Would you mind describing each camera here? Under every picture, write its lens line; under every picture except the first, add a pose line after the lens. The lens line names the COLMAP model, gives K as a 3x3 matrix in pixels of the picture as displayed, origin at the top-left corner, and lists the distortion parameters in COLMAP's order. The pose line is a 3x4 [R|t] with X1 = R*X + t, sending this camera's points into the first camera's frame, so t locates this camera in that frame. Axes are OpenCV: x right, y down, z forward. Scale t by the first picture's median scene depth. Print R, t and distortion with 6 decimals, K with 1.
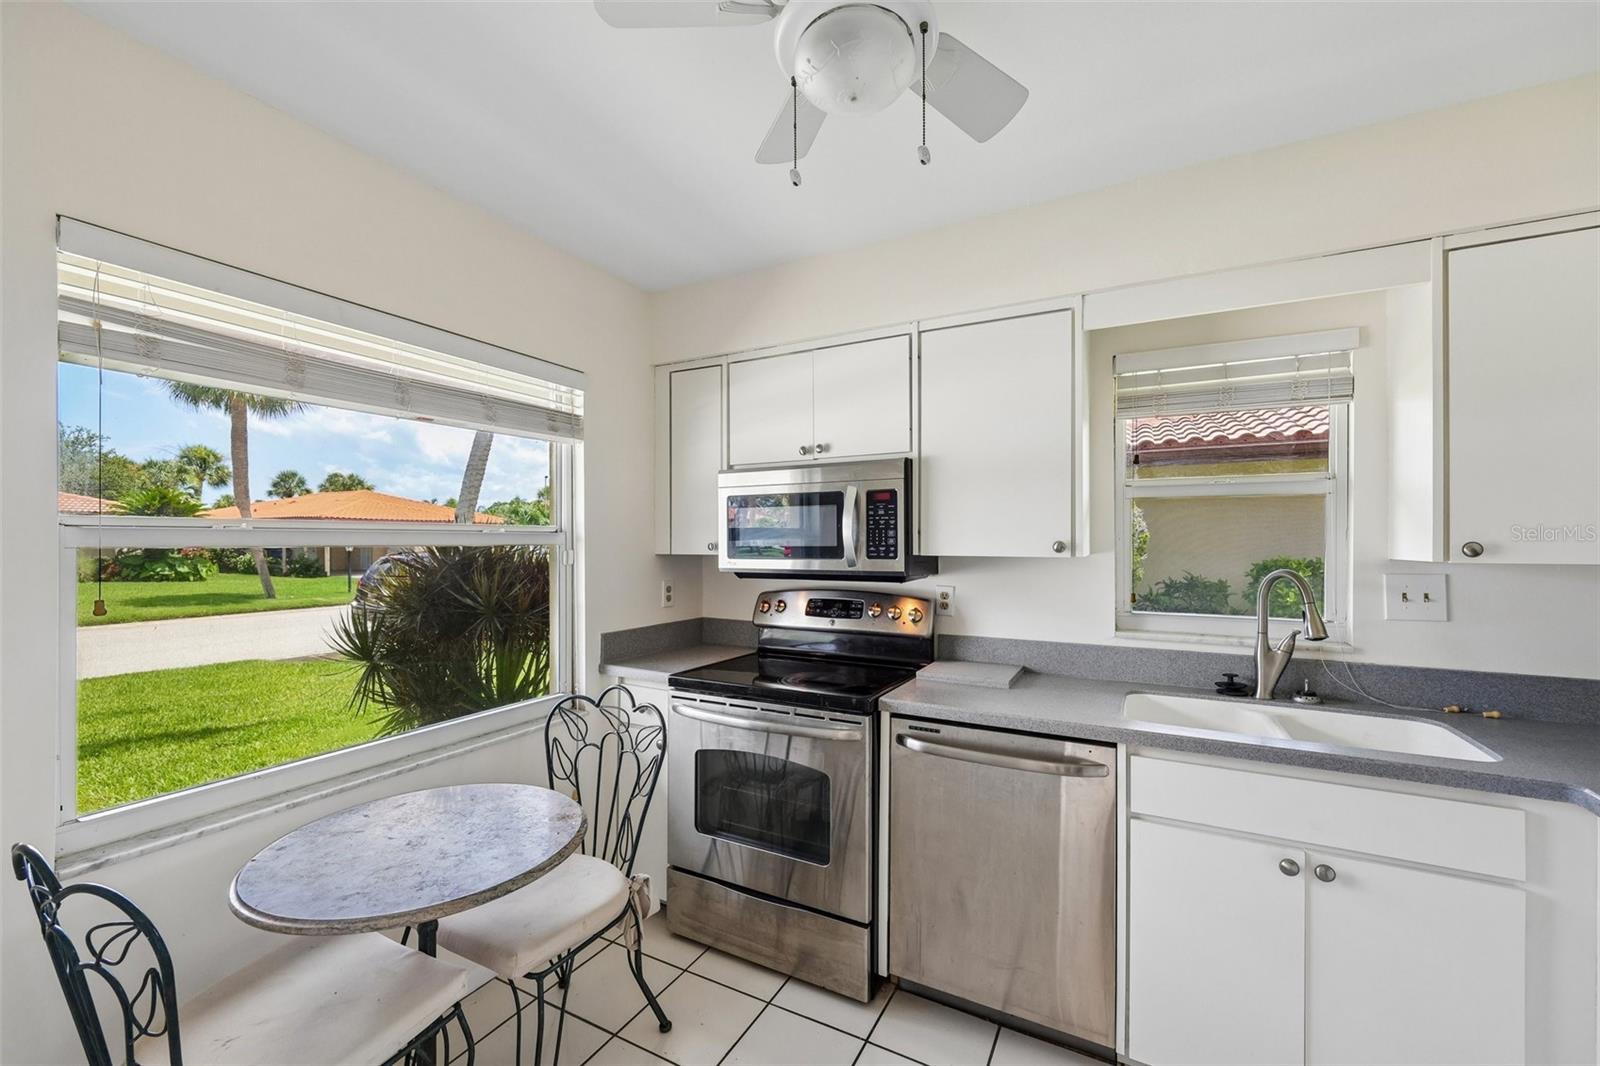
lens RADIAL K [[646.6, 0, 802.4], [0, 646.6, 541.1], [0, 0, 1]] dist [-0.000206, 0.000447]
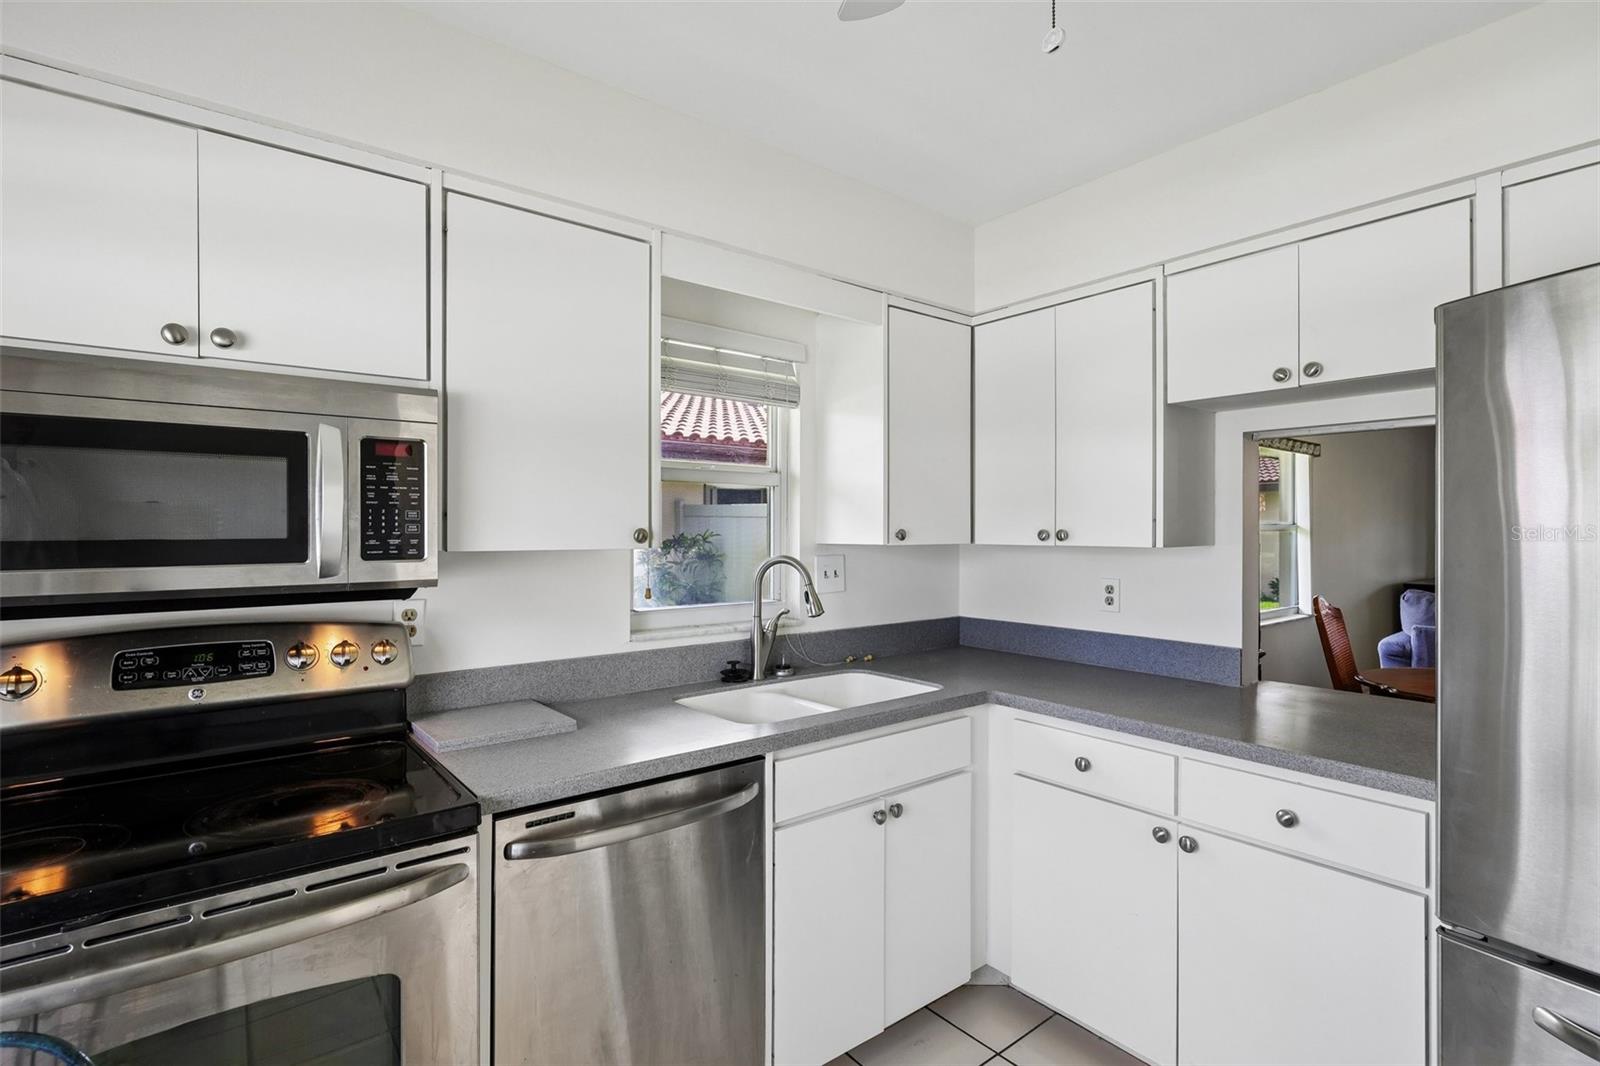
lens RADIAL K [[769.9, 0, 803.0], [0, 769.9, 526.9], [0, 0, 1]] dist [0.004867, 0.000740]
pose [[0.395202, 0.001166, 0.918594, -0.362882], [-0.000299, 0.999999, -0.001140, -0.000786], [-0.918594, 0.000176, 0.395202, 0.401051]]
